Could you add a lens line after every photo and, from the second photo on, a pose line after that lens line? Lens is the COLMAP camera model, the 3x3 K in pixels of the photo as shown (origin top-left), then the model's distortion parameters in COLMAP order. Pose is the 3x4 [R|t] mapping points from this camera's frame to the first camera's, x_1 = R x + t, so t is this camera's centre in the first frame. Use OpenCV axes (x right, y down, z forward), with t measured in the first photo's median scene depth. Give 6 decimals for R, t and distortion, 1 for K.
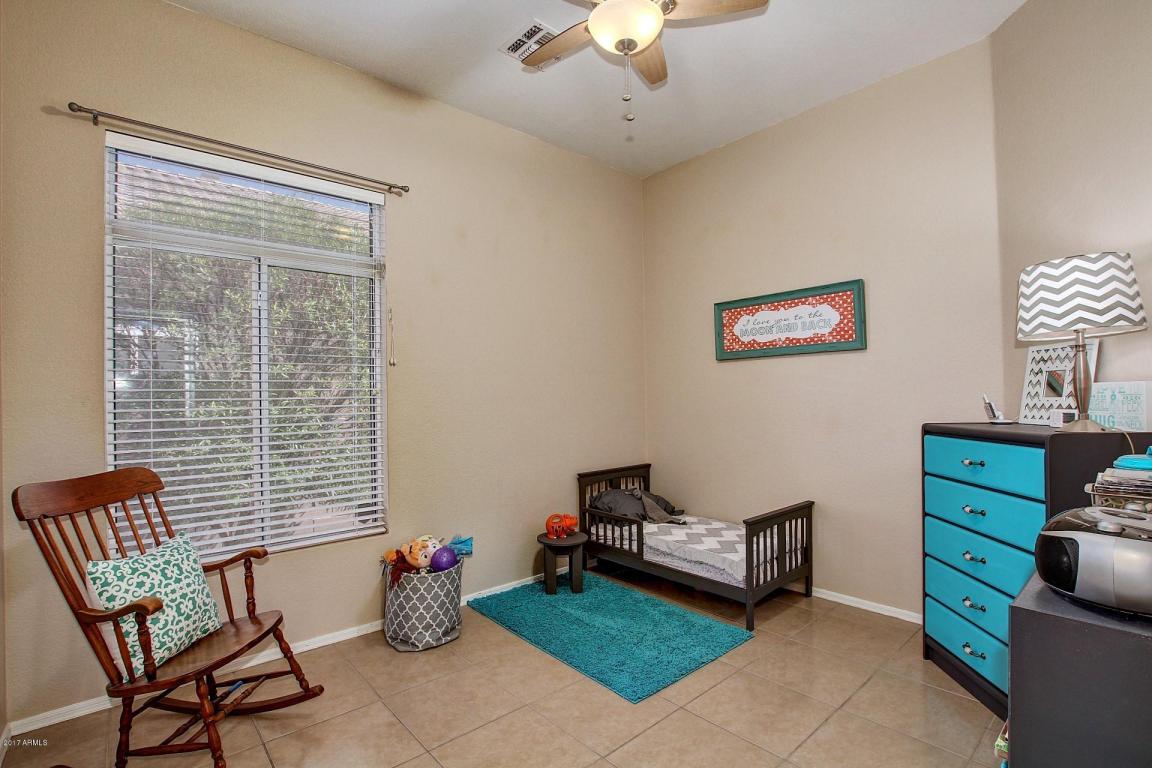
lens RADIAL K [[535.3, 0, 577.3], [0, 535.3, 385.9], [0, 0, 1]] dist [-0.024200, 0.003092]
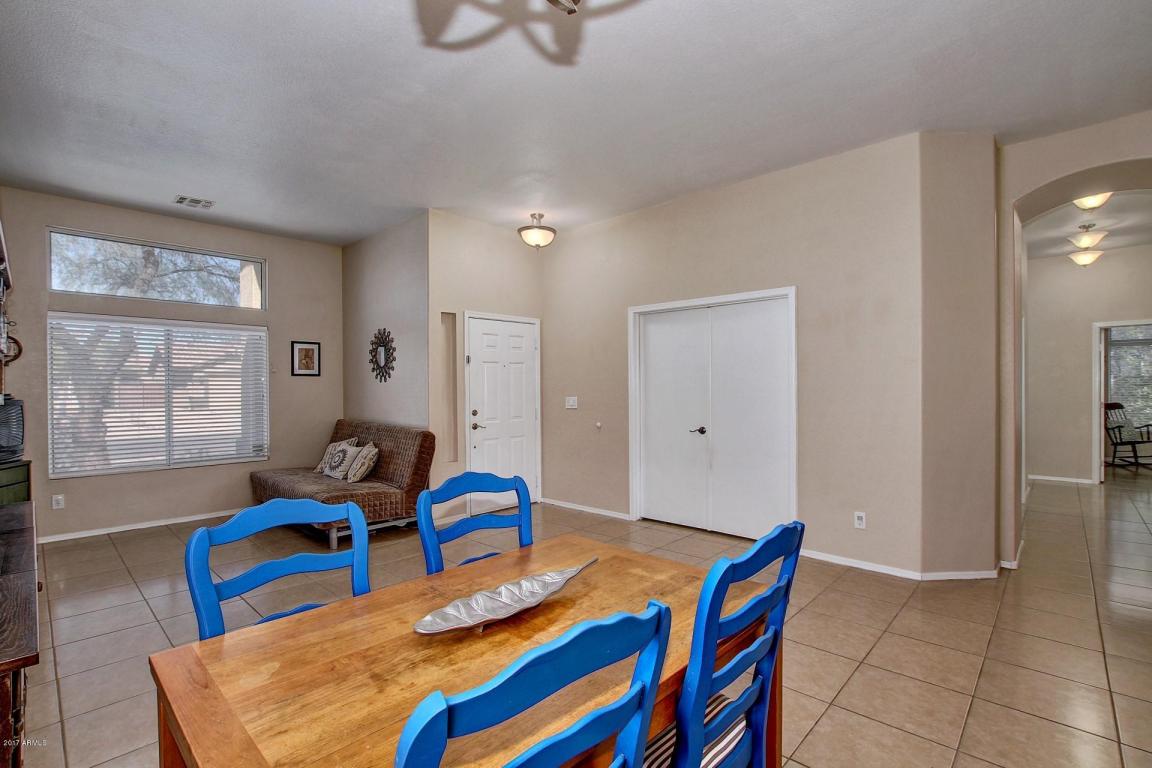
lens RADIAL K [[535.3, 0, 574.9], [0, 535.3, 389.9], [0, 0, 1]] dist [-0.024200, 0.003092]
pose [[0.091159, 0.010563, -0.995780, 3.562701], [0.017310, 0.999776, 0.012190, -0.079724], [0.995686, -0.018348, 0.090956, -4.490979]]
